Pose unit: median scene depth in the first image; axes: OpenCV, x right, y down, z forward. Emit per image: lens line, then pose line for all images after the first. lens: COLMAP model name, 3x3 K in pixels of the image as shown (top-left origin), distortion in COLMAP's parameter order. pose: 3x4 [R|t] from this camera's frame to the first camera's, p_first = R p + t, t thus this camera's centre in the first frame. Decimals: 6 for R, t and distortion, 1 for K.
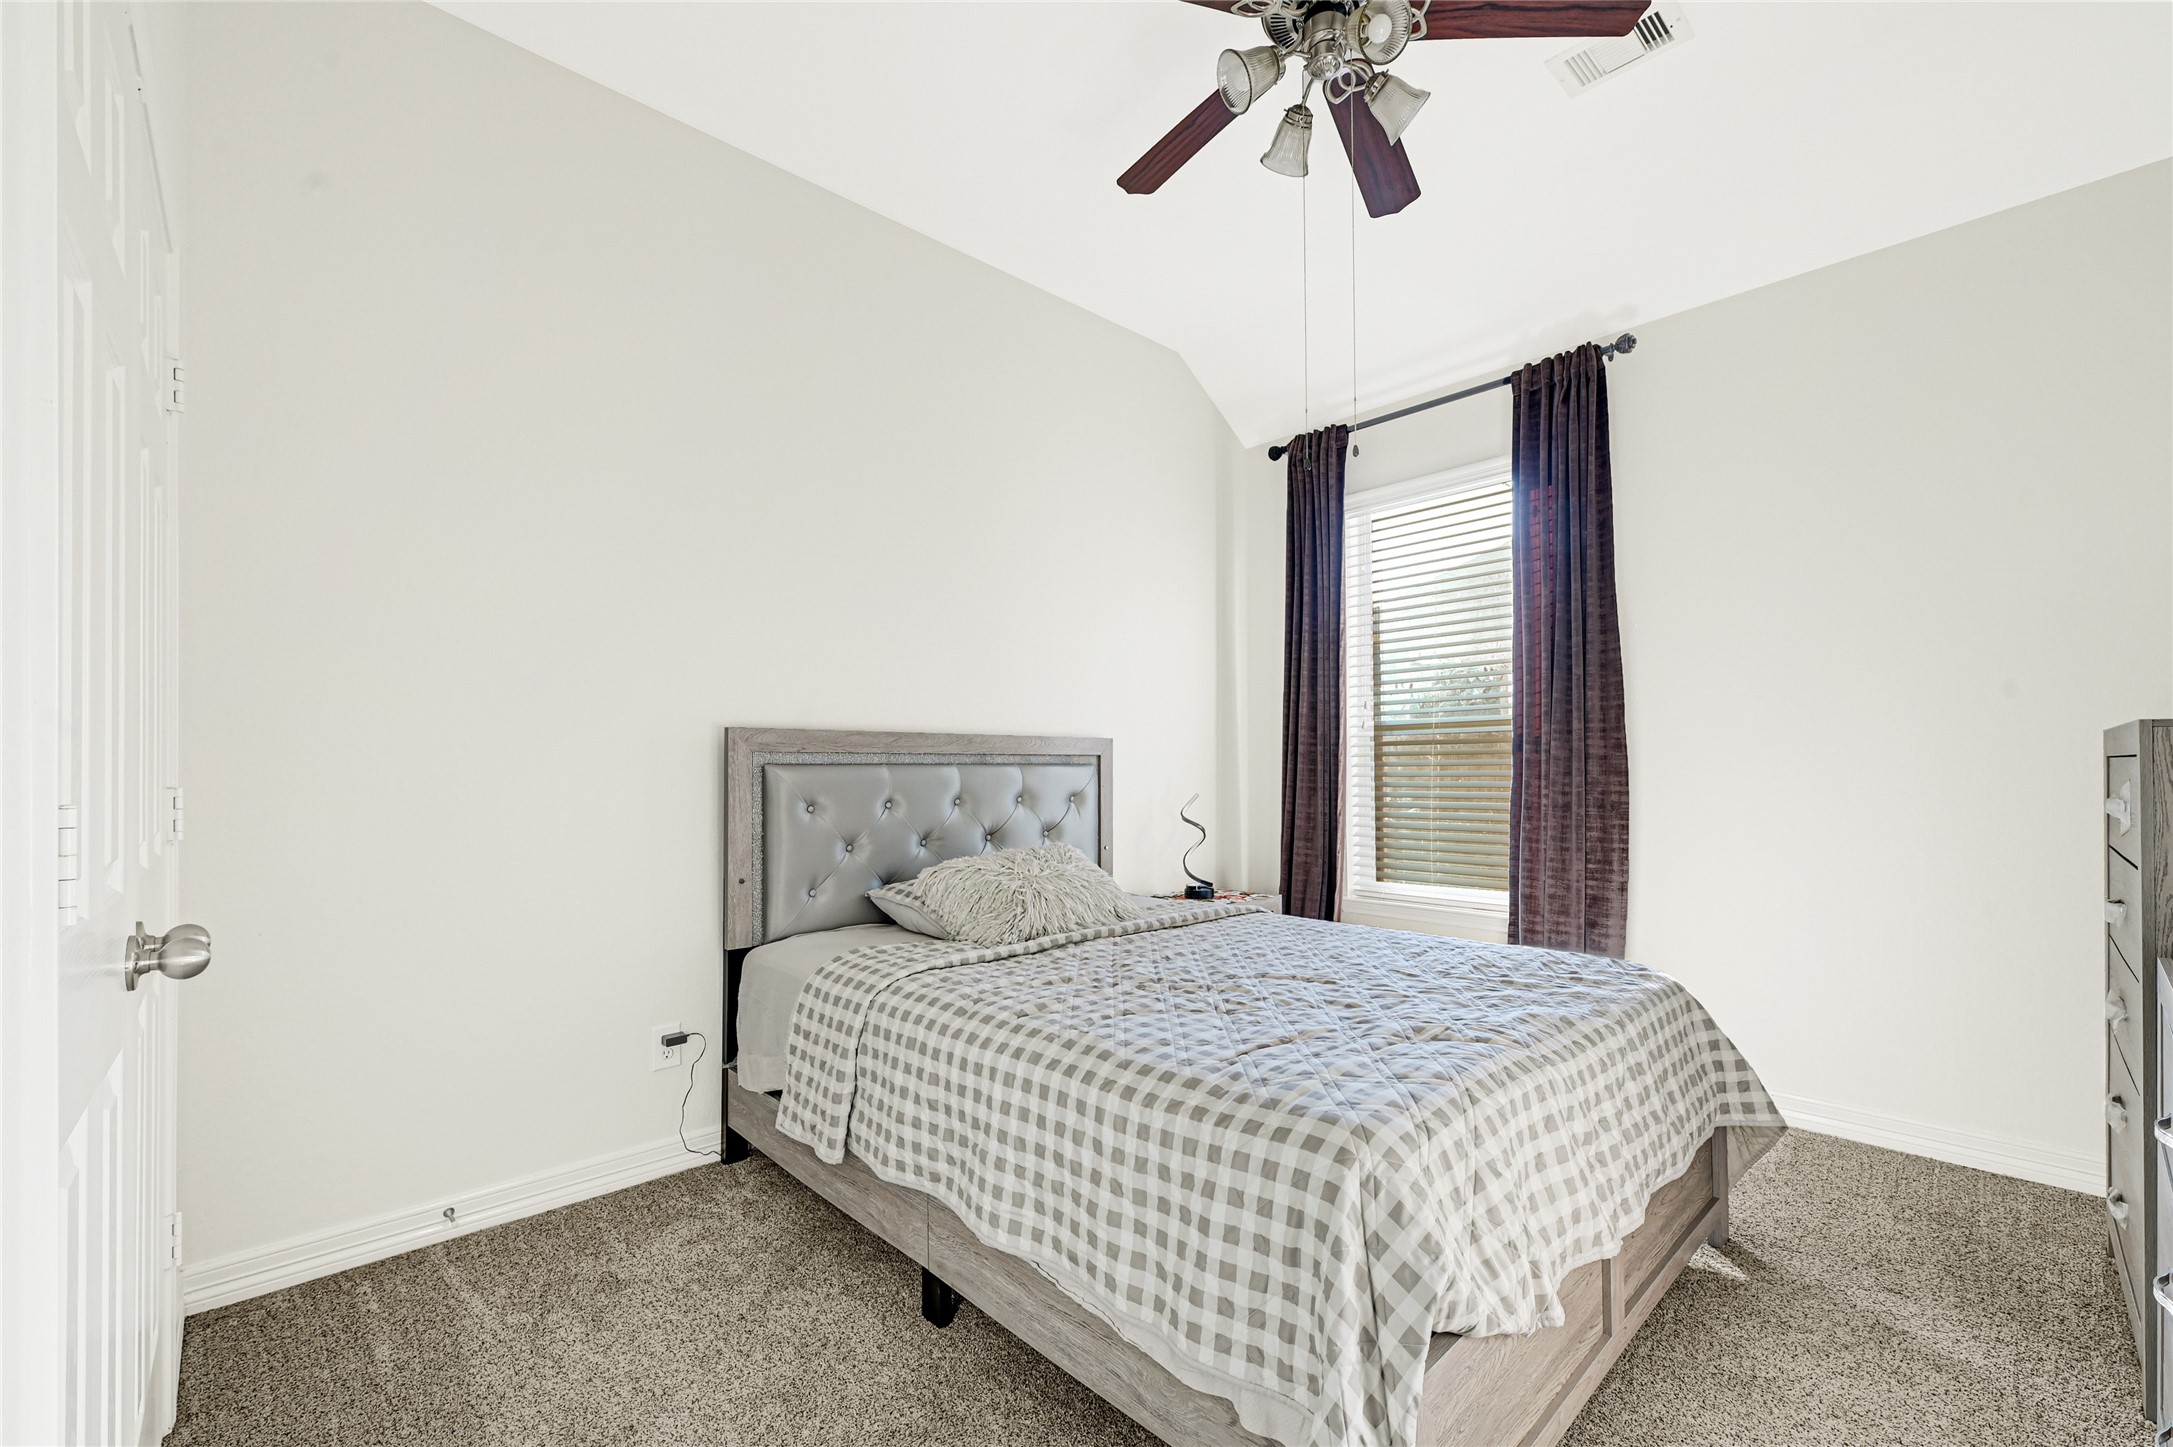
lens RADIAL K [[894.1, 0, 1086.0], [0, 894.1, 734.8], [0, 0, 1]] dist [-0.001345, -0.000279]
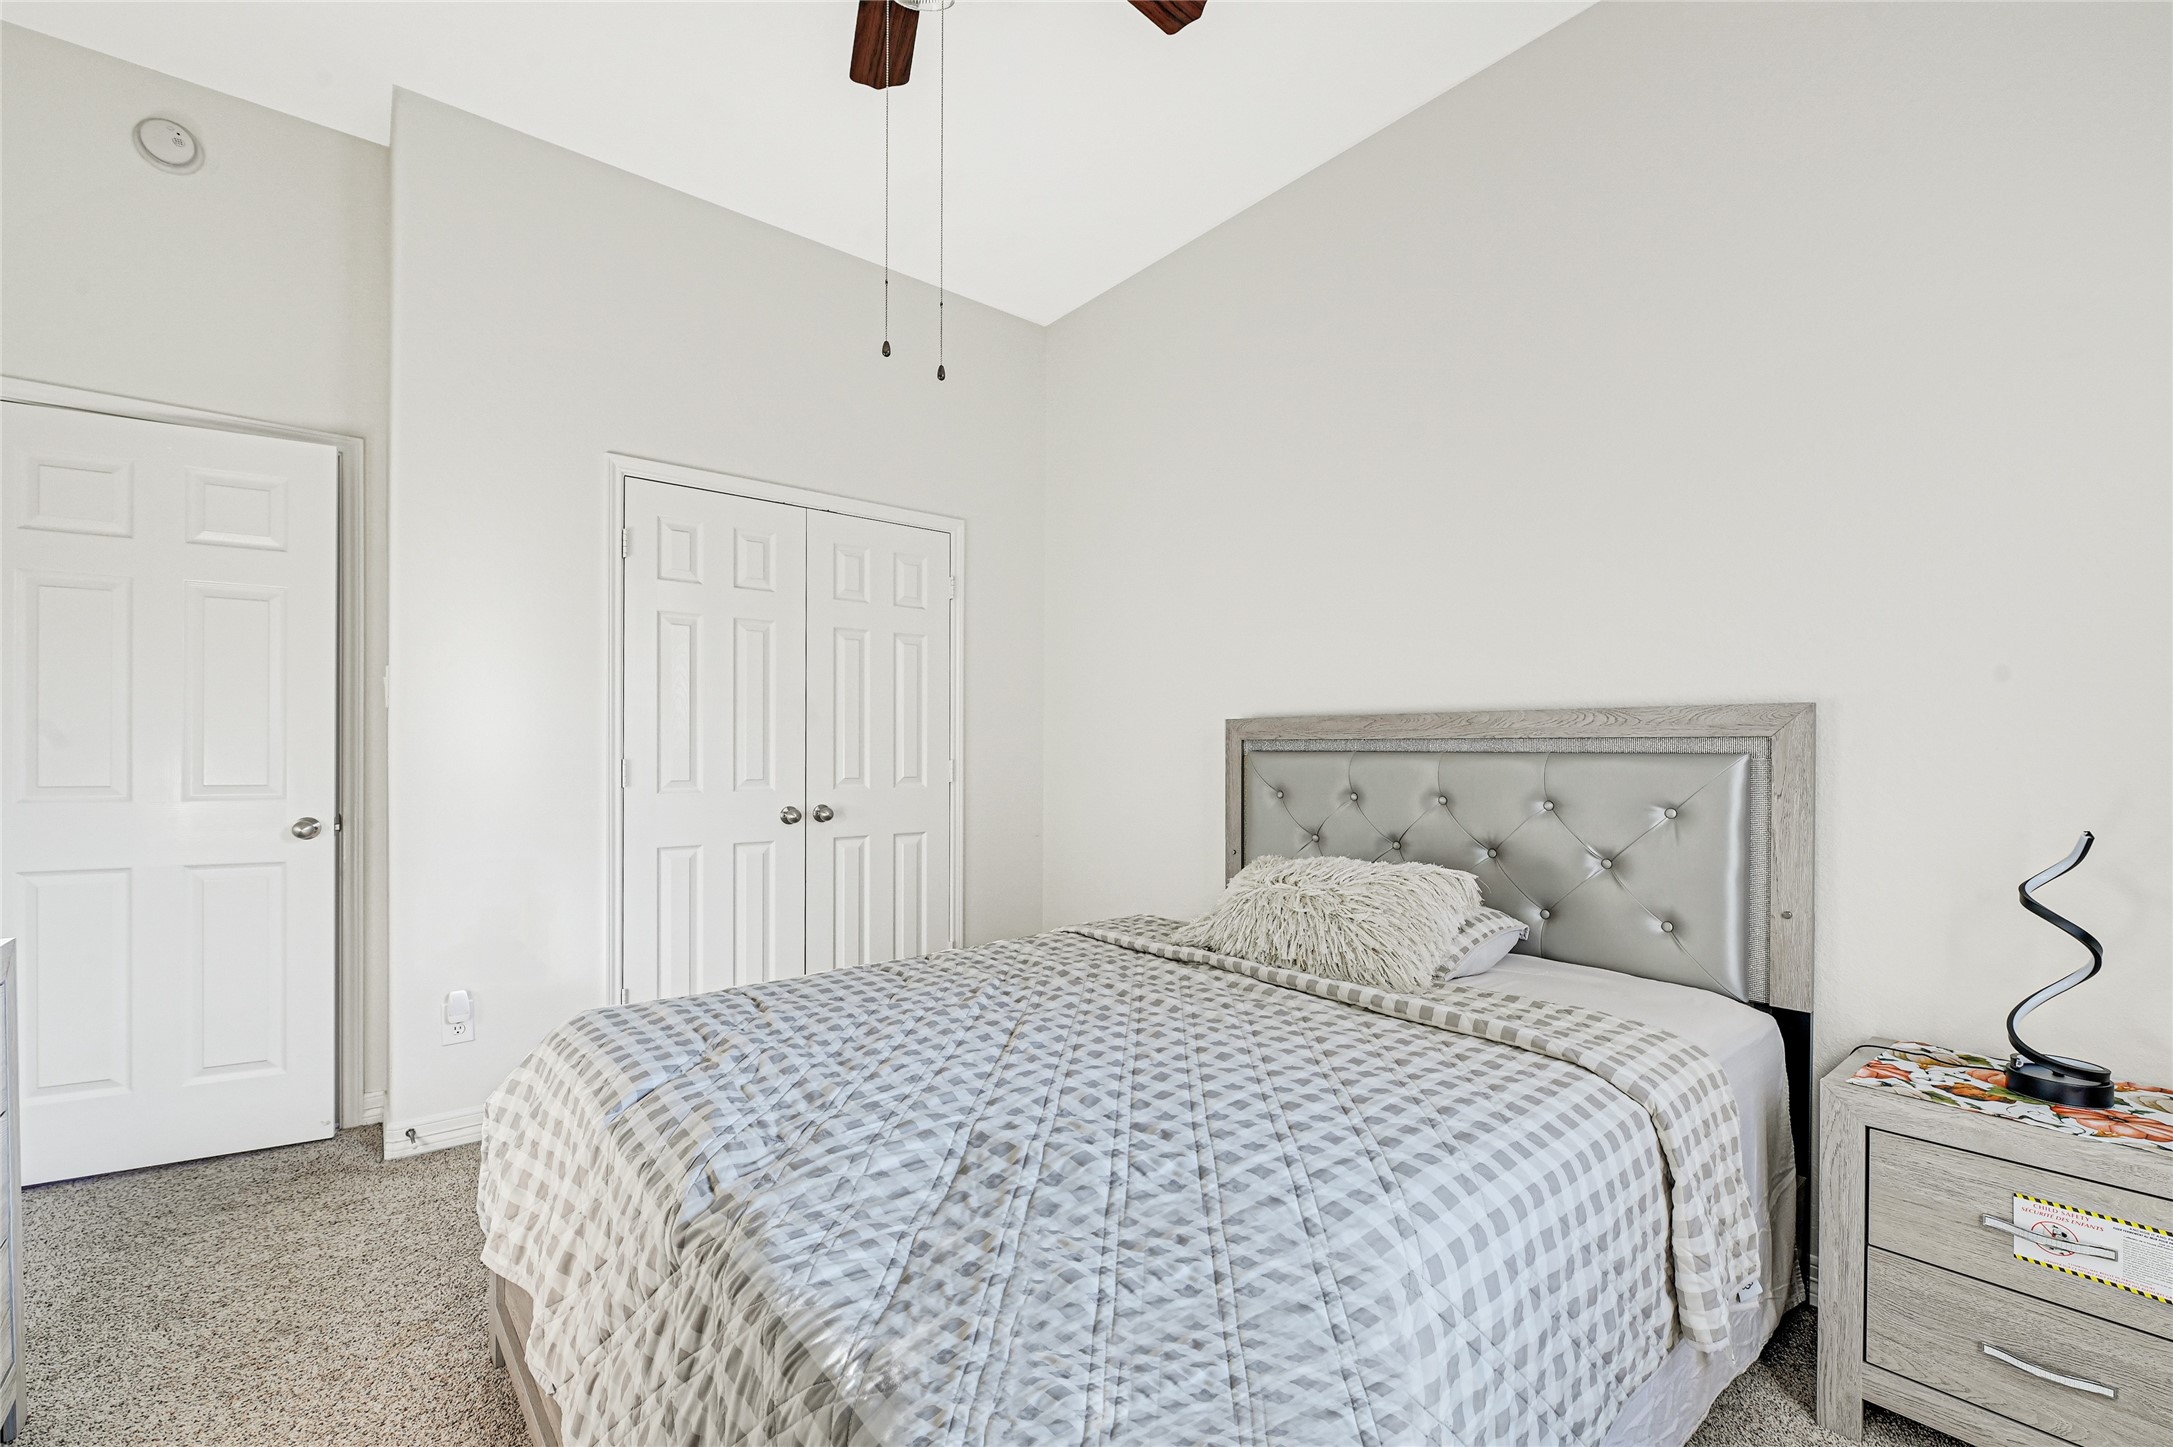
lens RADIAL K [[1110.0, 0, 1077.3], [0, 1110.0, 743.5], [0, 0, 1]] dist [-0.003434, -0.000885]
pose [[-0.144739, -0.004921, -0.989458, 0.836398], [0.019418, 0.999781, -0.007813, 0.026572], [0.989279, -0.020345, -0.144611, 0.847834]]
